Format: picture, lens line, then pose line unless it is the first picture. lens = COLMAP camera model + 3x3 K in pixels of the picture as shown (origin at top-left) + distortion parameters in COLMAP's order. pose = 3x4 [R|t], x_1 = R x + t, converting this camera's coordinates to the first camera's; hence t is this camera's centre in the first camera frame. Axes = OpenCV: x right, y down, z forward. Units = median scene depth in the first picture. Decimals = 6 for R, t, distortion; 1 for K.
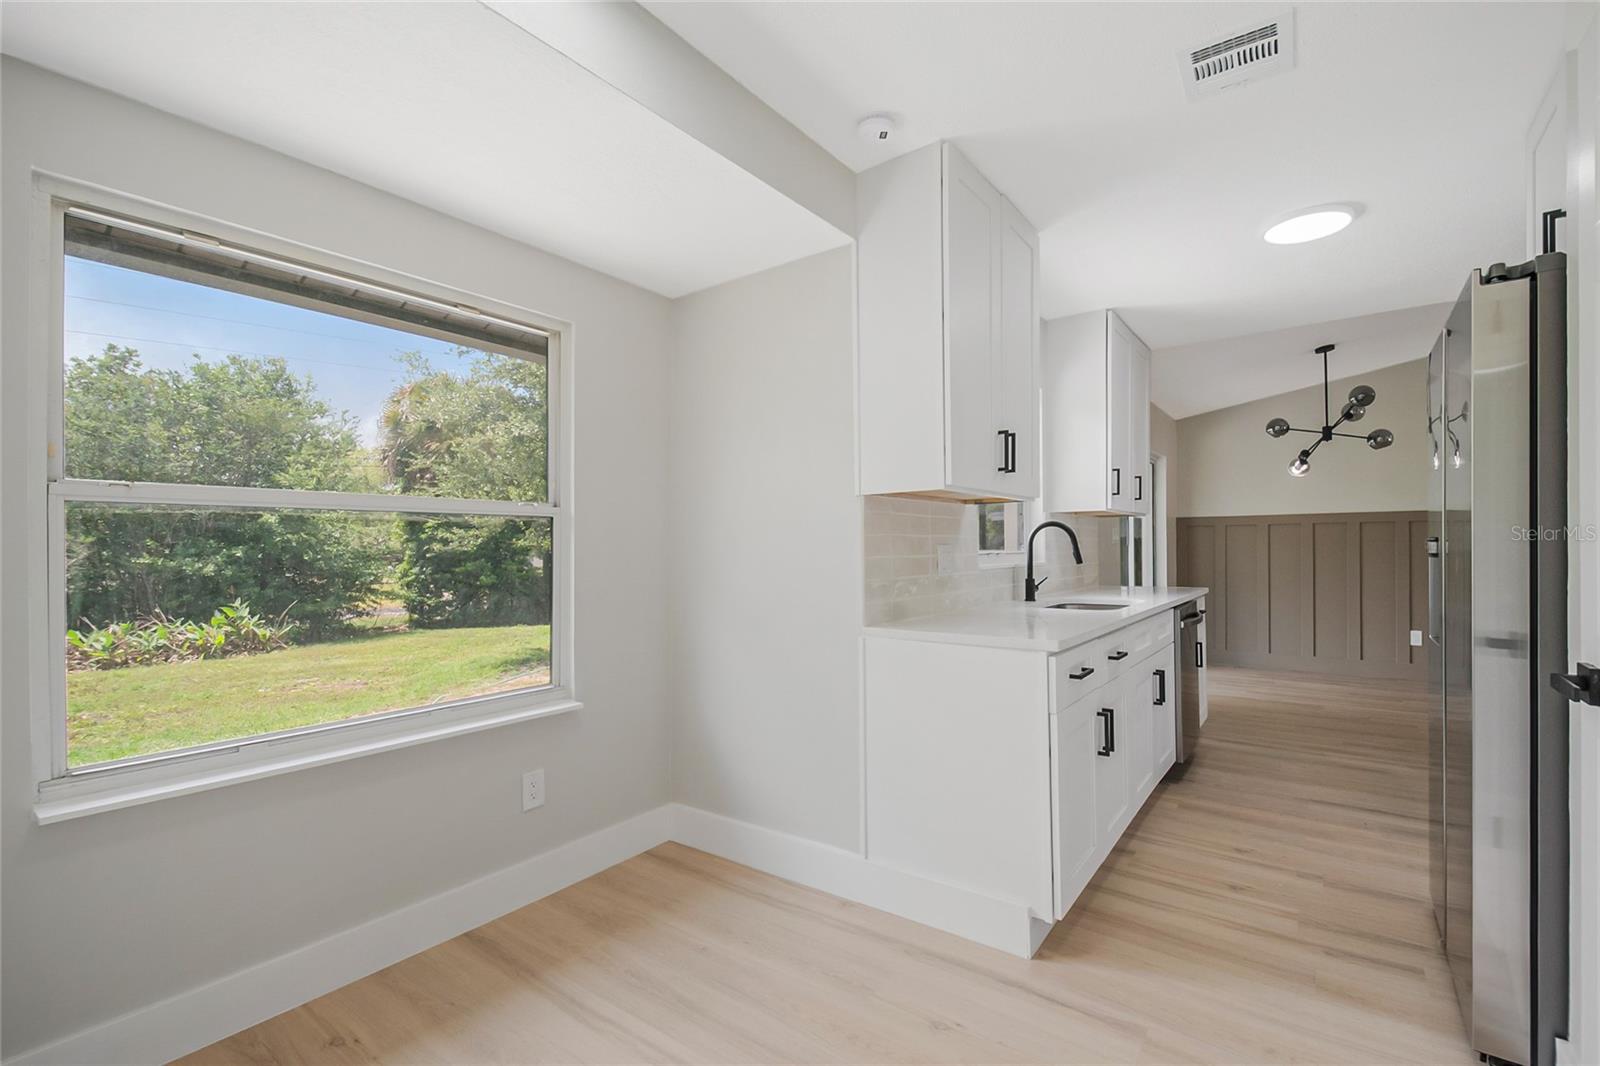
lens RADIAL K [[710.4, 0, 813.7], [0, 710.4, 543.7], [0, 0, 1]] dist [0.001143, -0.012077]
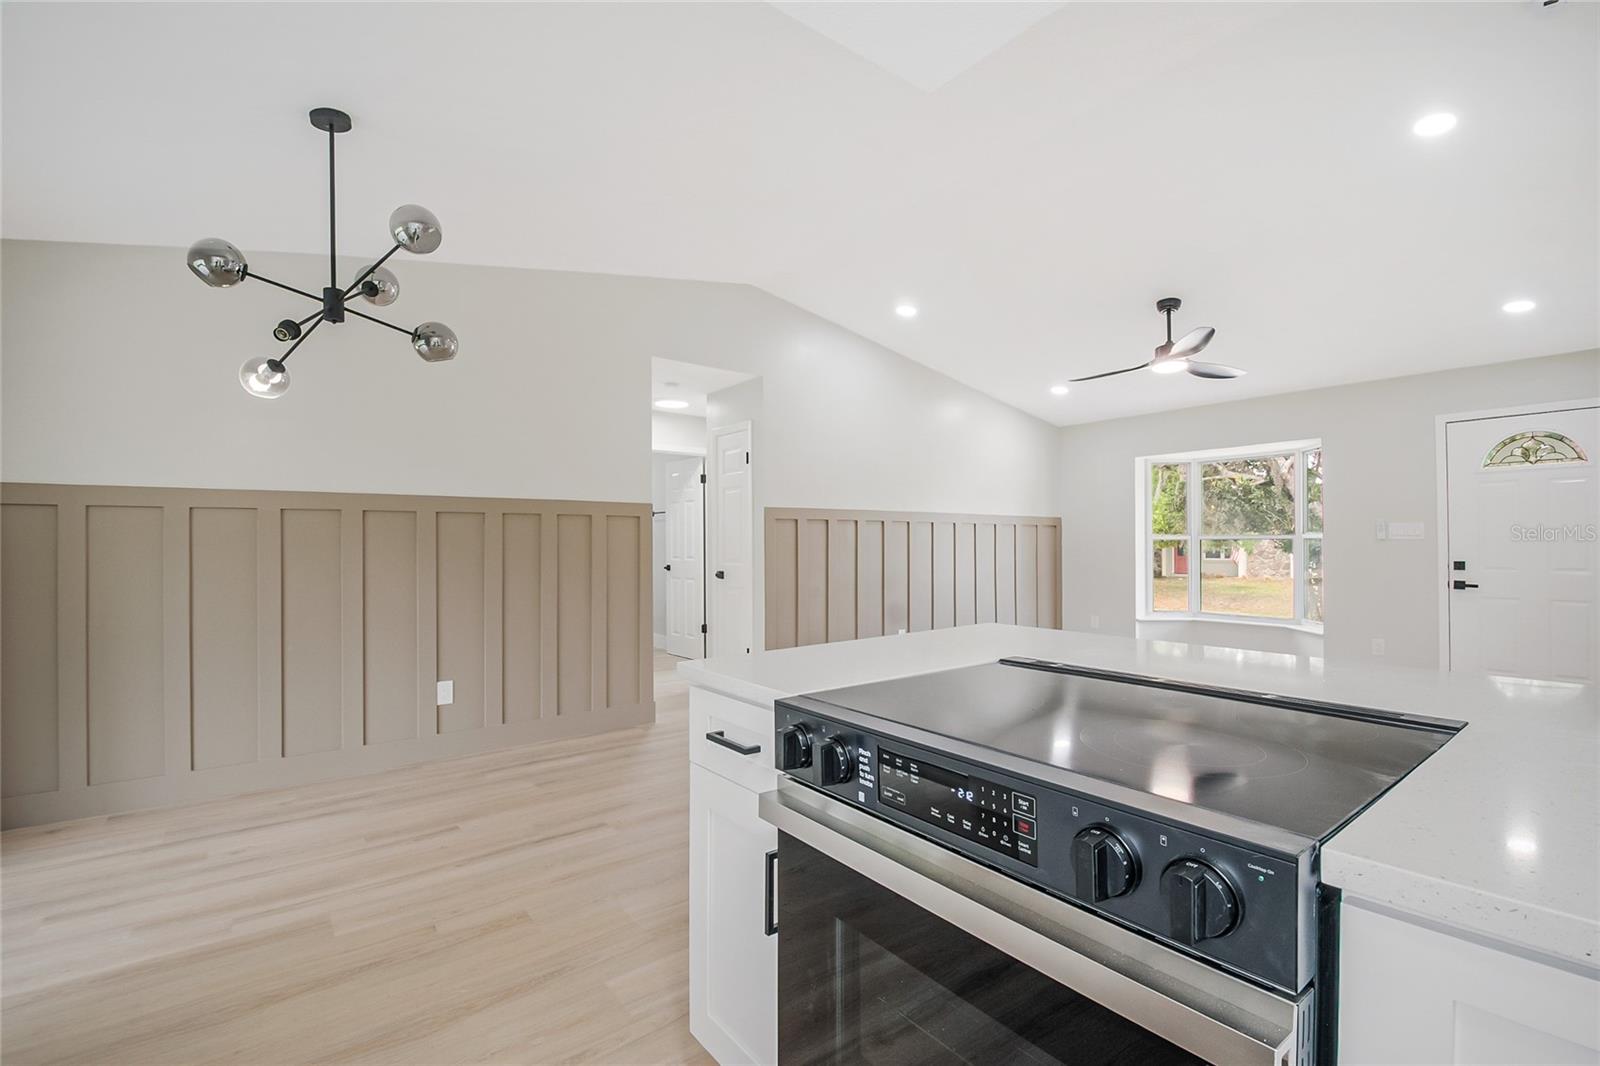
lens RADIAL K [[710.4, 0, 813.7], [0, 710.4, 543.7], [0, 0, 1]] dist [0.001143, -0.012077]
pose [[0.273098, 0.007753, 0.961955, 0.355092], [-0.000417, 0.999968, -0.007941, 0.002166], [-0.961986, 0.001767, 0.273093, 0.553678]]
